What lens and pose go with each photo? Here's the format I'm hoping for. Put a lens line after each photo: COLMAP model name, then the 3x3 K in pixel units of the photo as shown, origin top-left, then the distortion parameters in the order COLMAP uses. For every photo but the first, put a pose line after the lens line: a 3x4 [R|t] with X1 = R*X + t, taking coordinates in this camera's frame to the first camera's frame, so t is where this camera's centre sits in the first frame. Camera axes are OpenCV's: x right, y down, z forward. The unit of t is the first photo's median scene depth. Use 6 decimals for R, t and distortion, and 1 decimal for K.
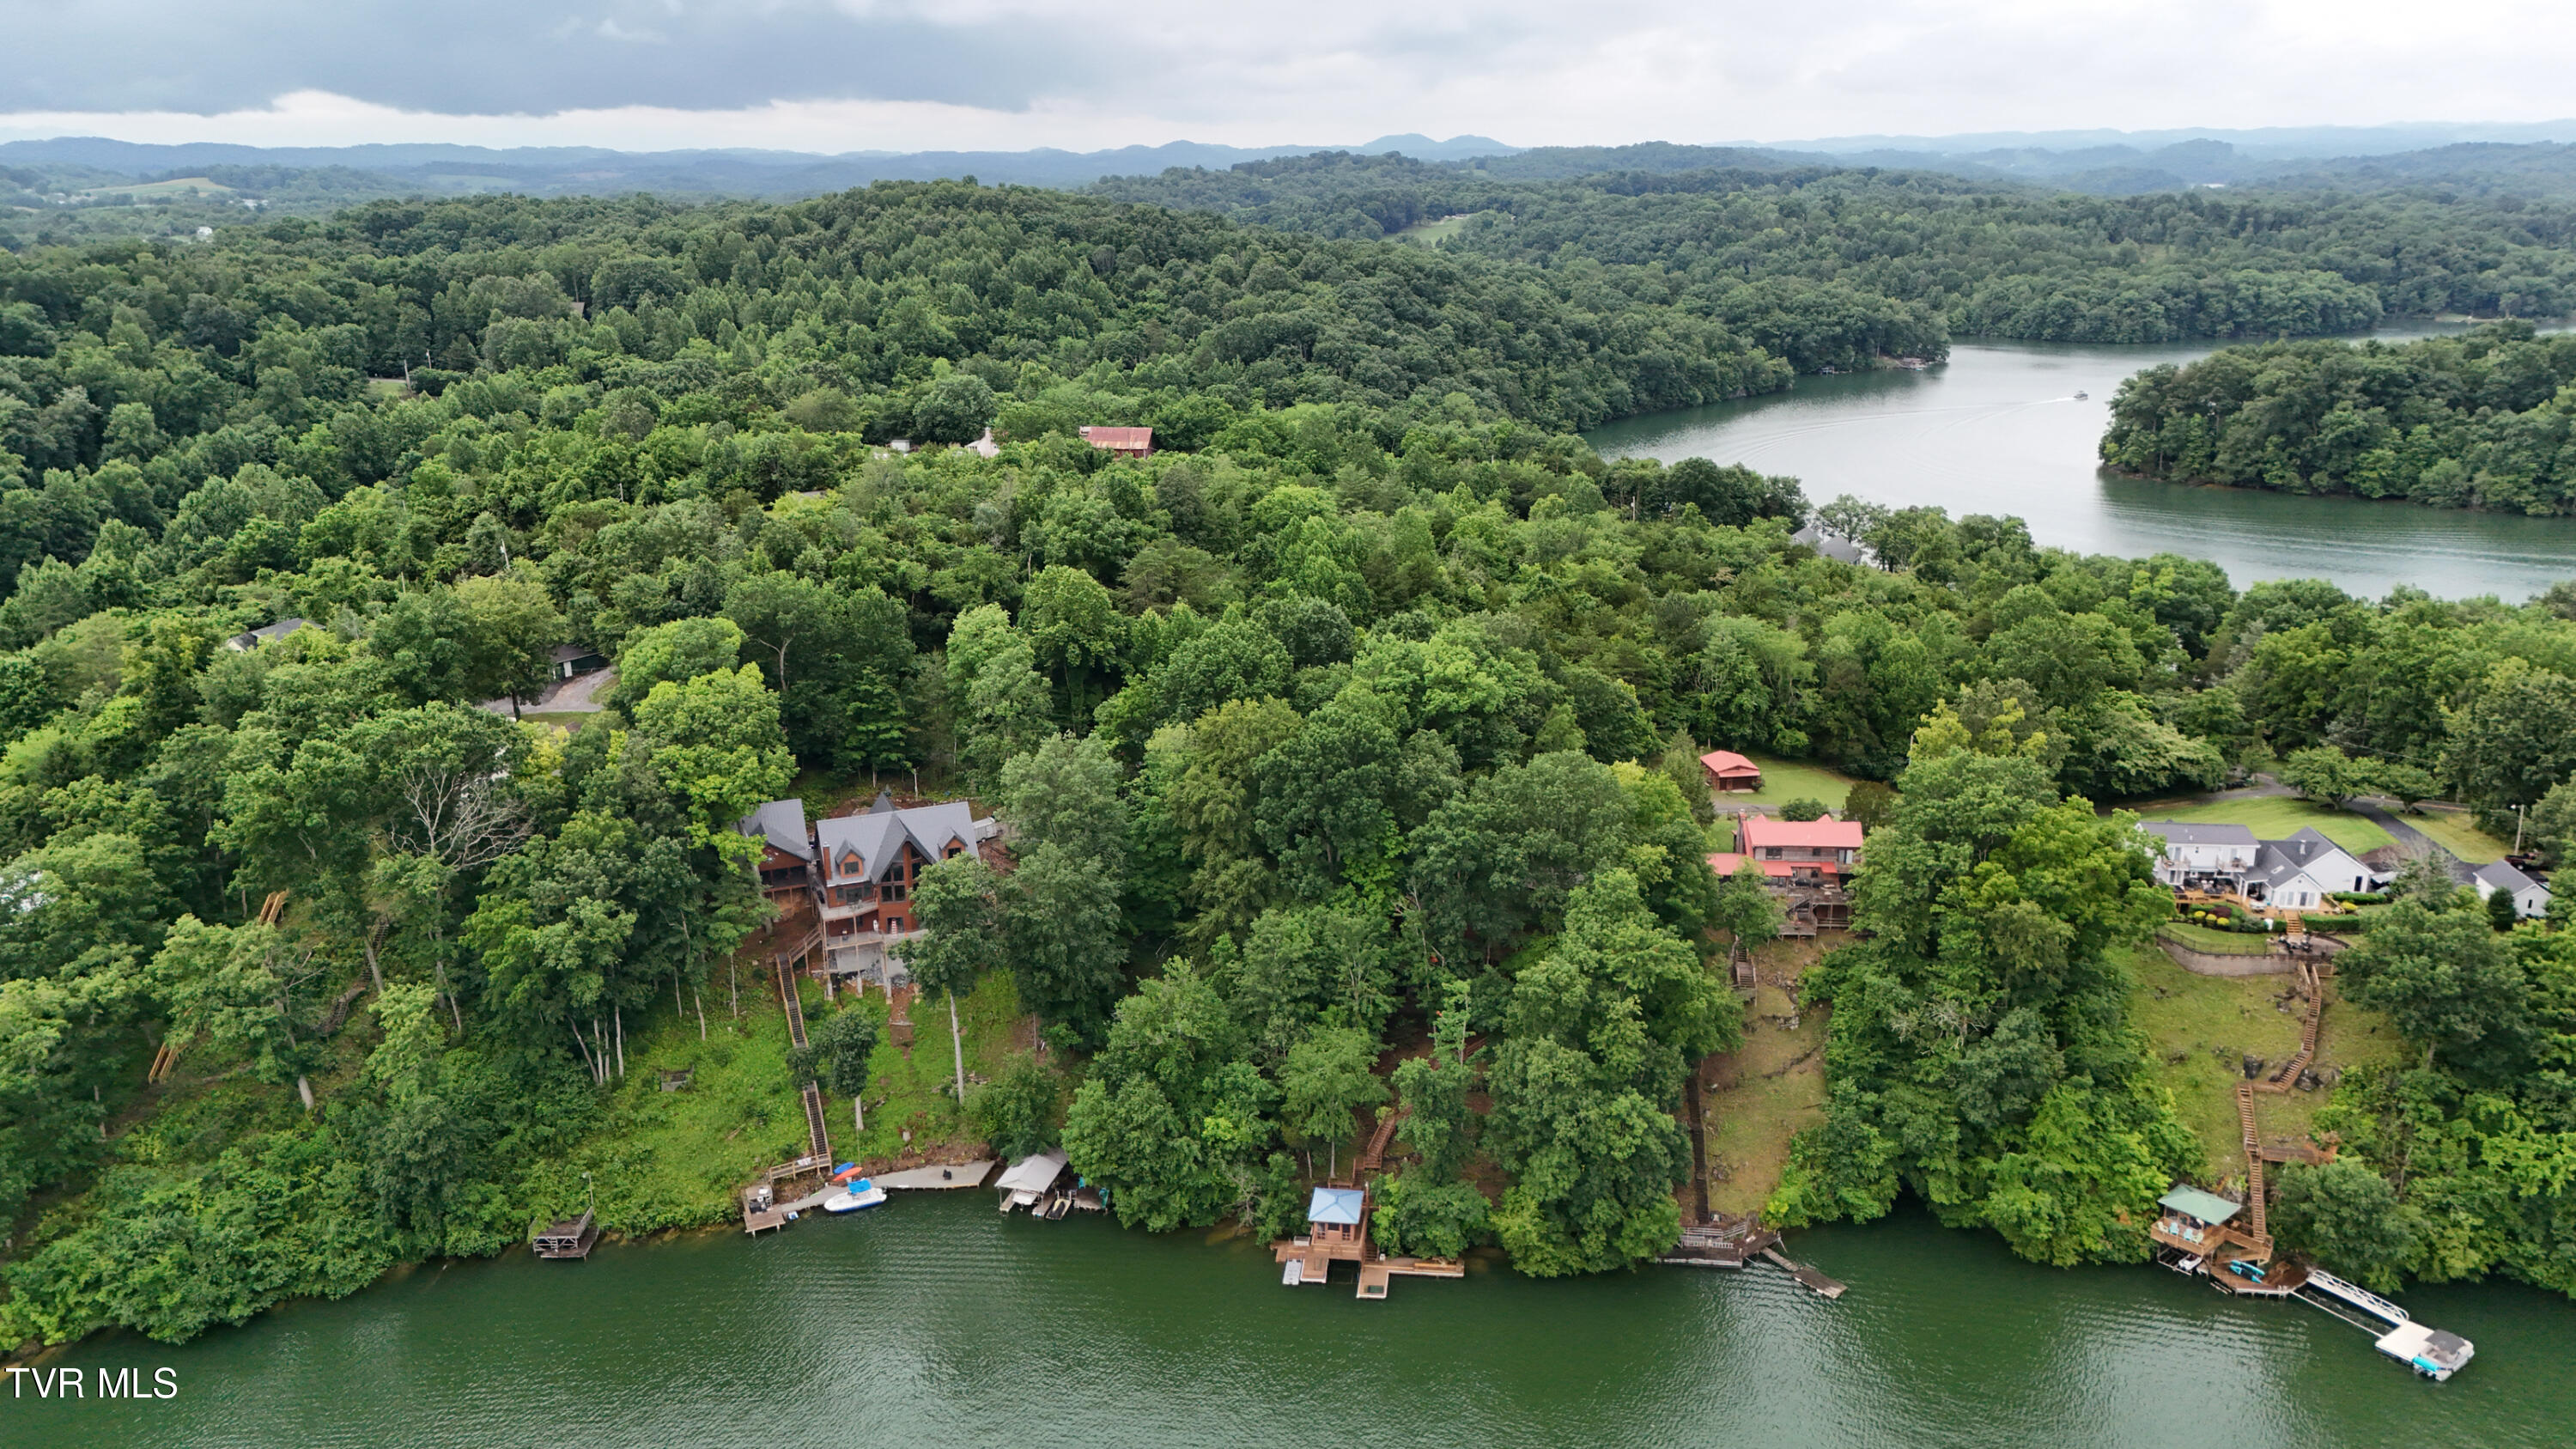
lens RADIAL K [[1878.0, 0, 1296.2], [0, 1878.0, 717.4], [0, 0, 1]] dist [0.085999, -0.050885]
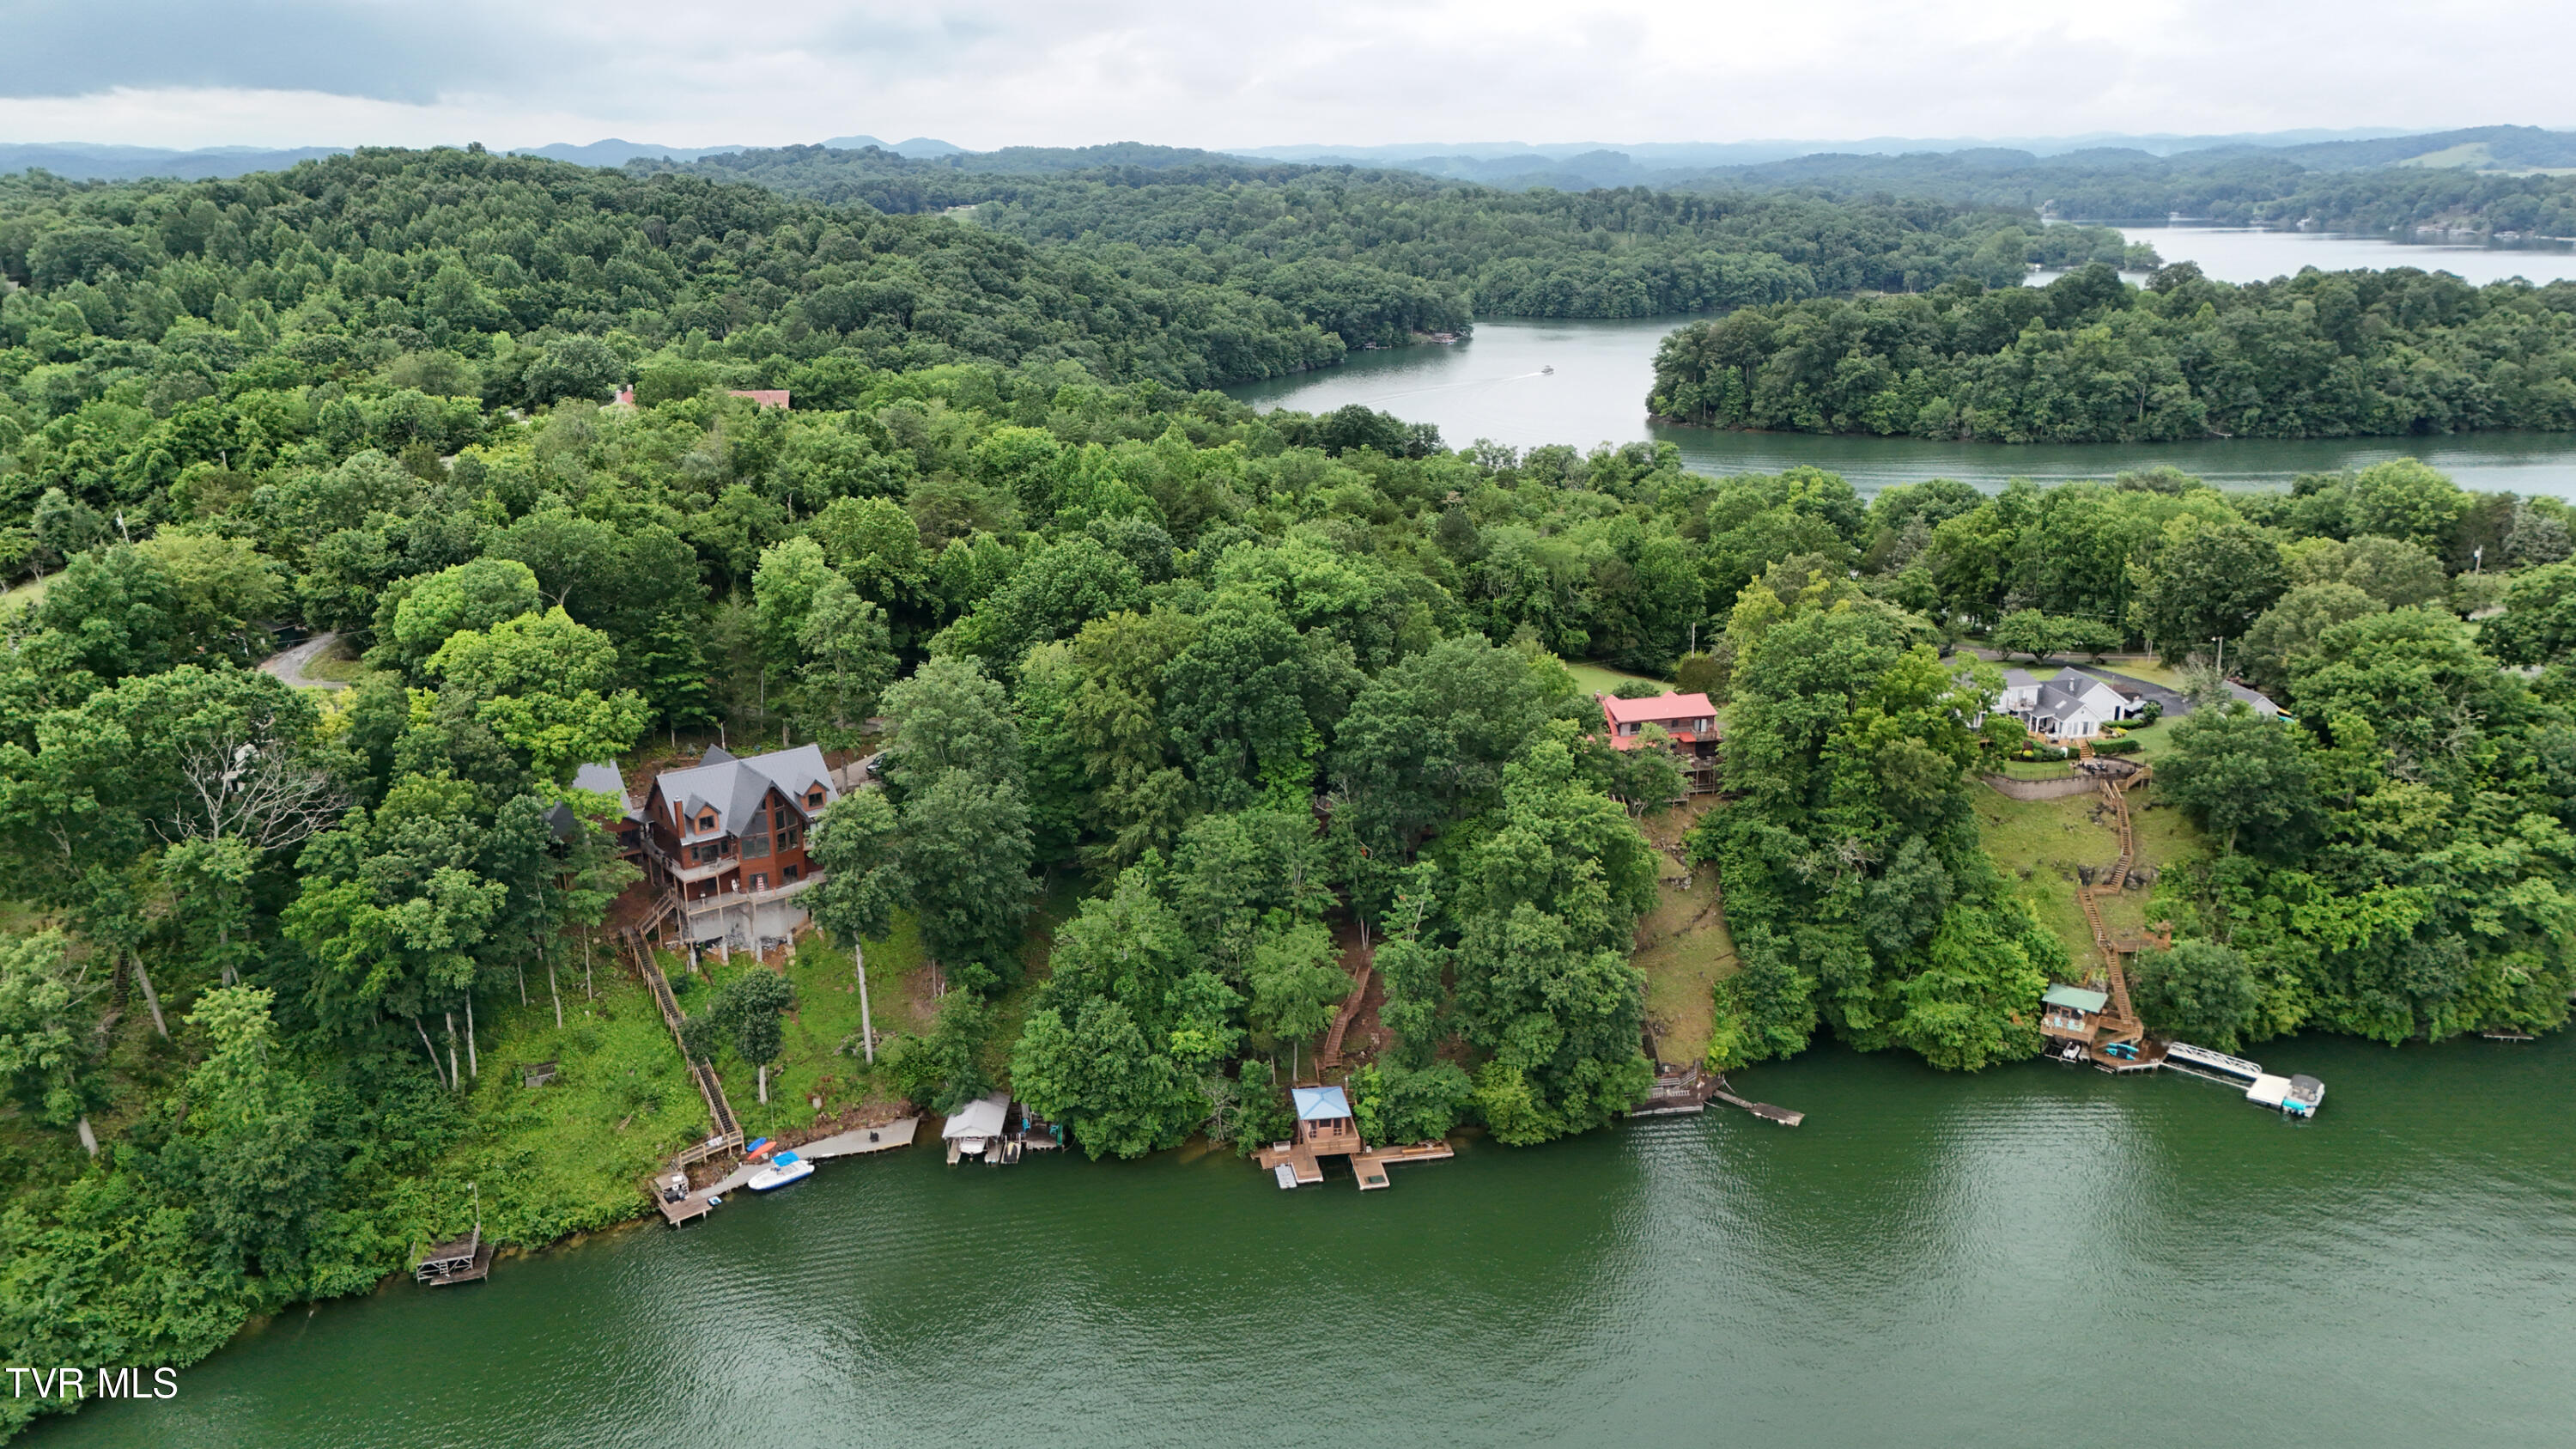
lens RADIAL K [[1878.0, 0, 1293.9], [0, 1878.0, 721.4], [0, 0, 1]] dist [0.085999, -0.050885]
pose [[0.962575, -0.076208, 0.260081, -0.210492], [0.076455, 0.997031, 0.009181, 0.047555], [-0.260008, 0.011047, 0.965543, 0.056988]]
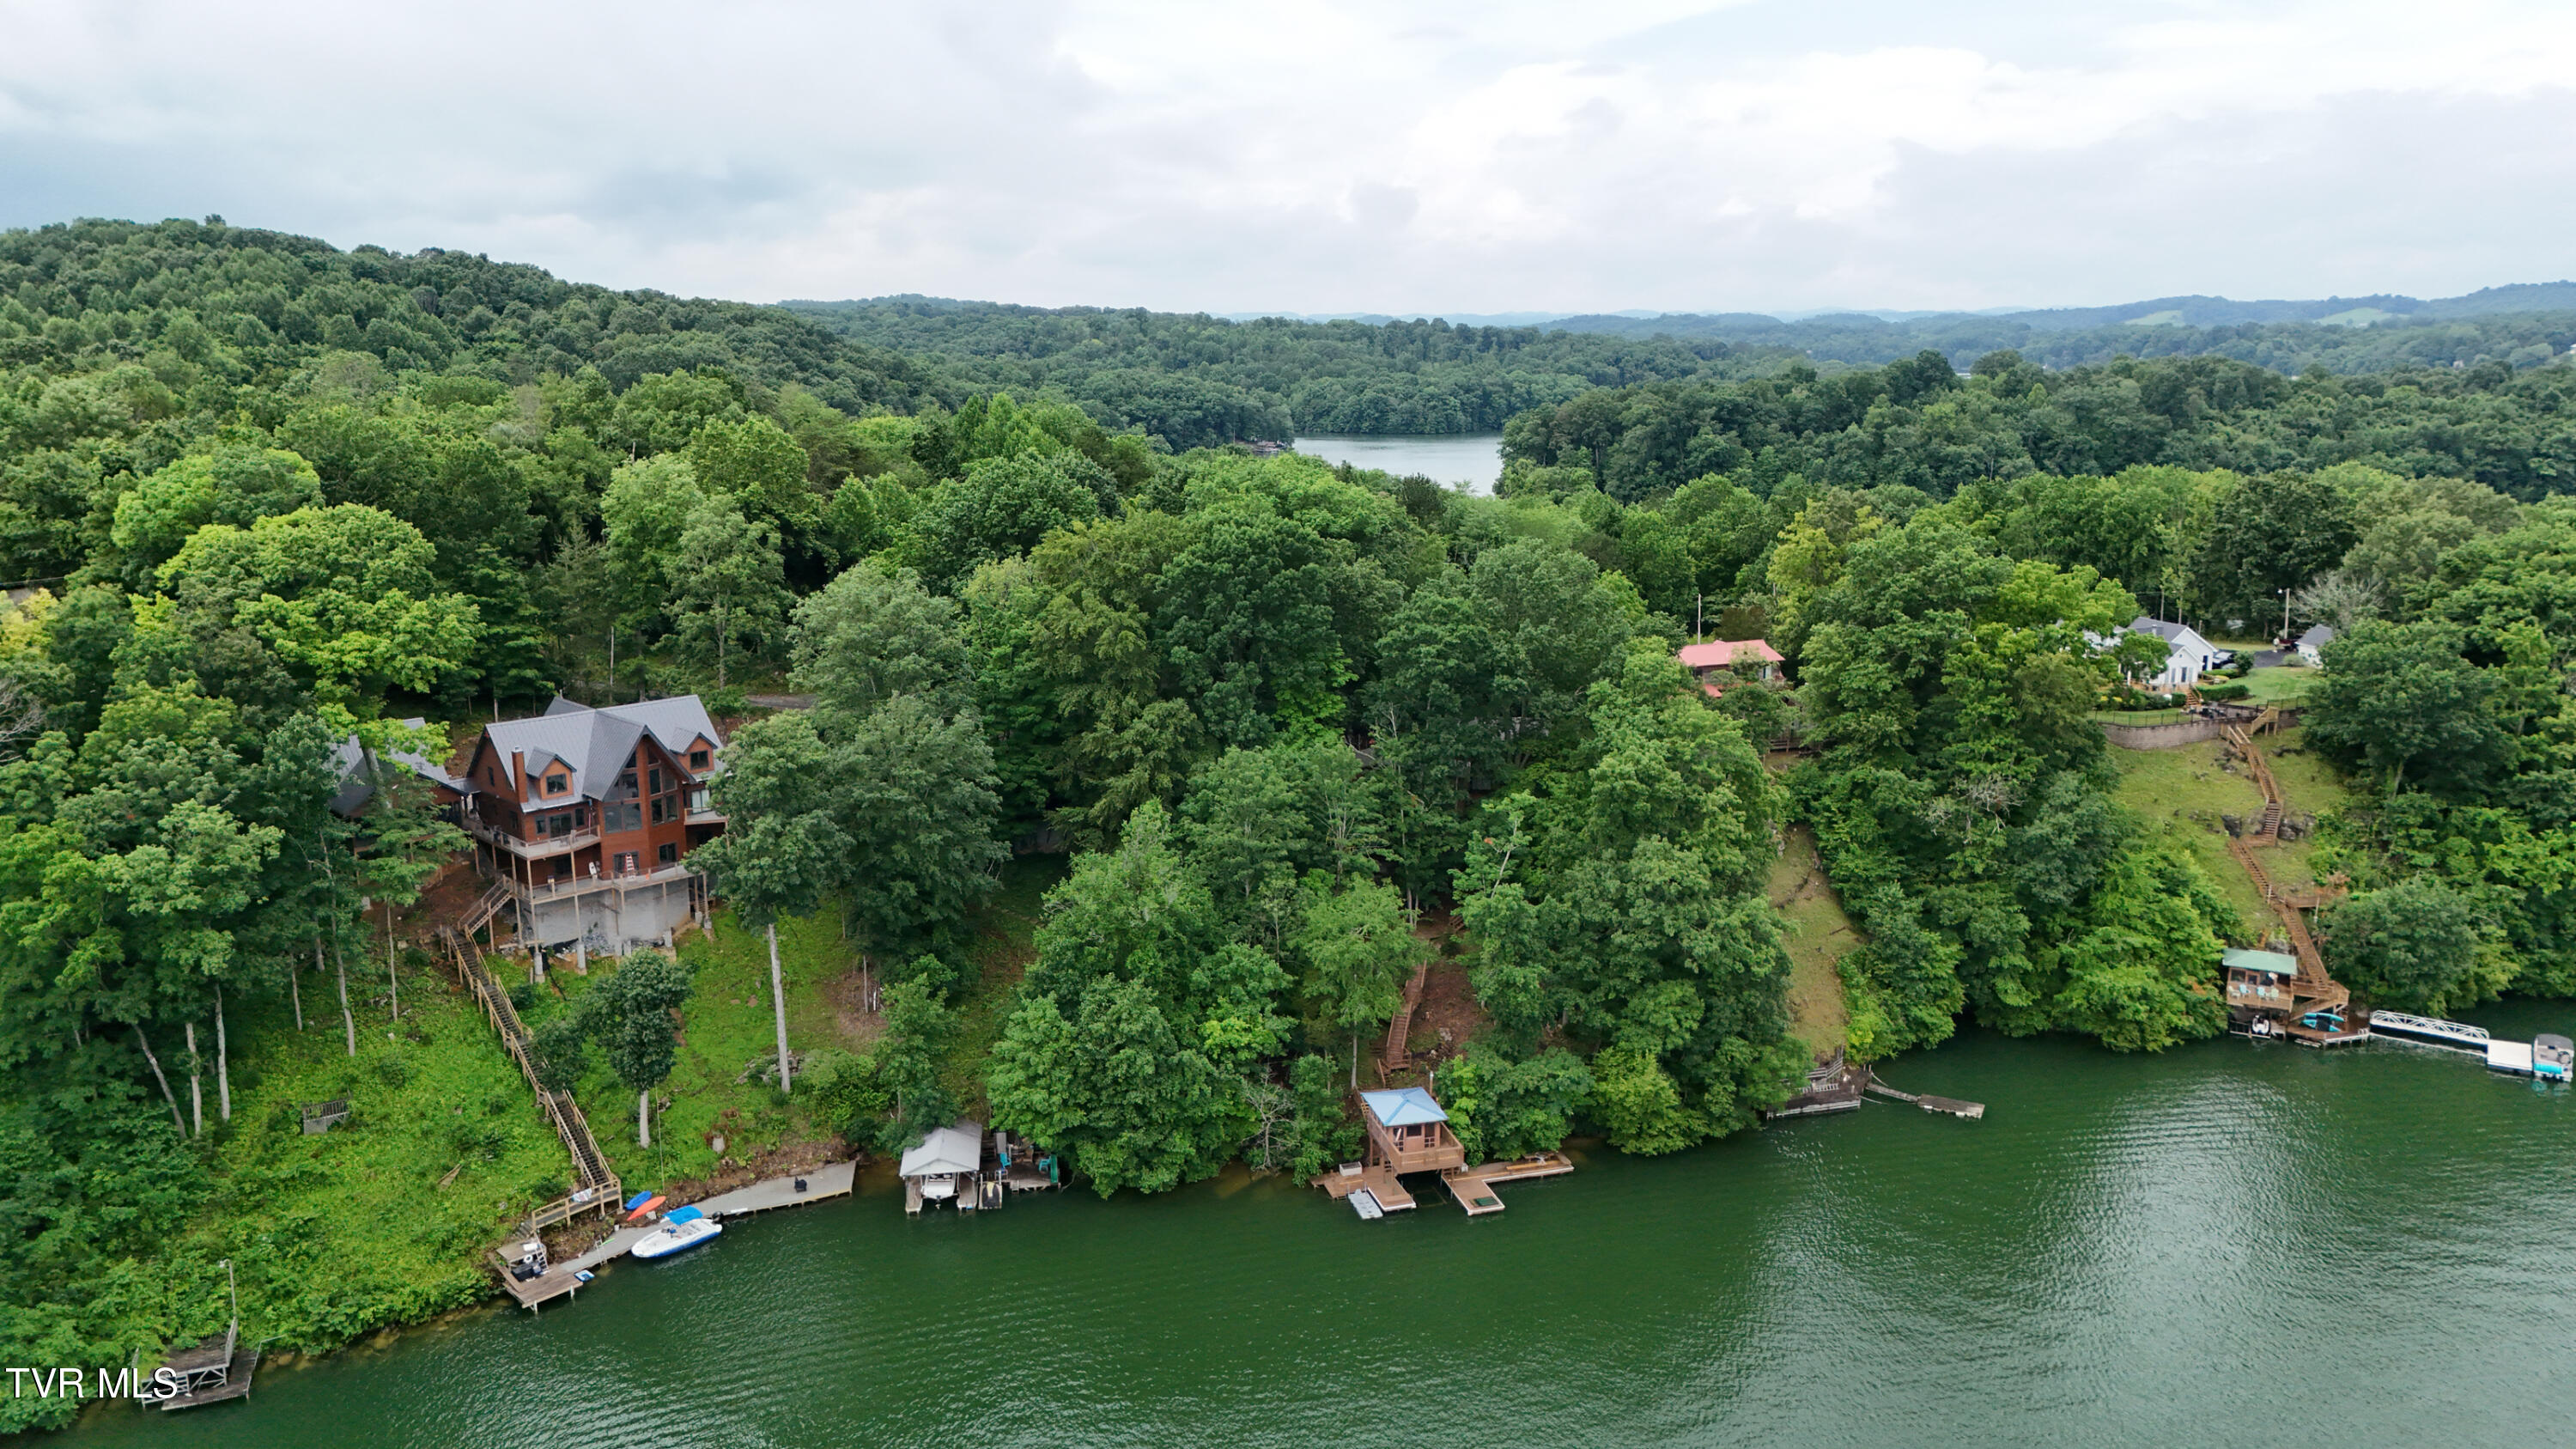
lens RADIAL K [[1878.0, 0, 1292.2], [0, 1878.0, 735.4], [0, 0, 1]] dist [0.085999, -0.050885]
pose [[0.925240, -0.077046, 0.371478, -0.259757], [0.105417, 0.992813, -0.056650, 0.137702], [-0.364443, 0.091574, 0.926712, 0.287179]]
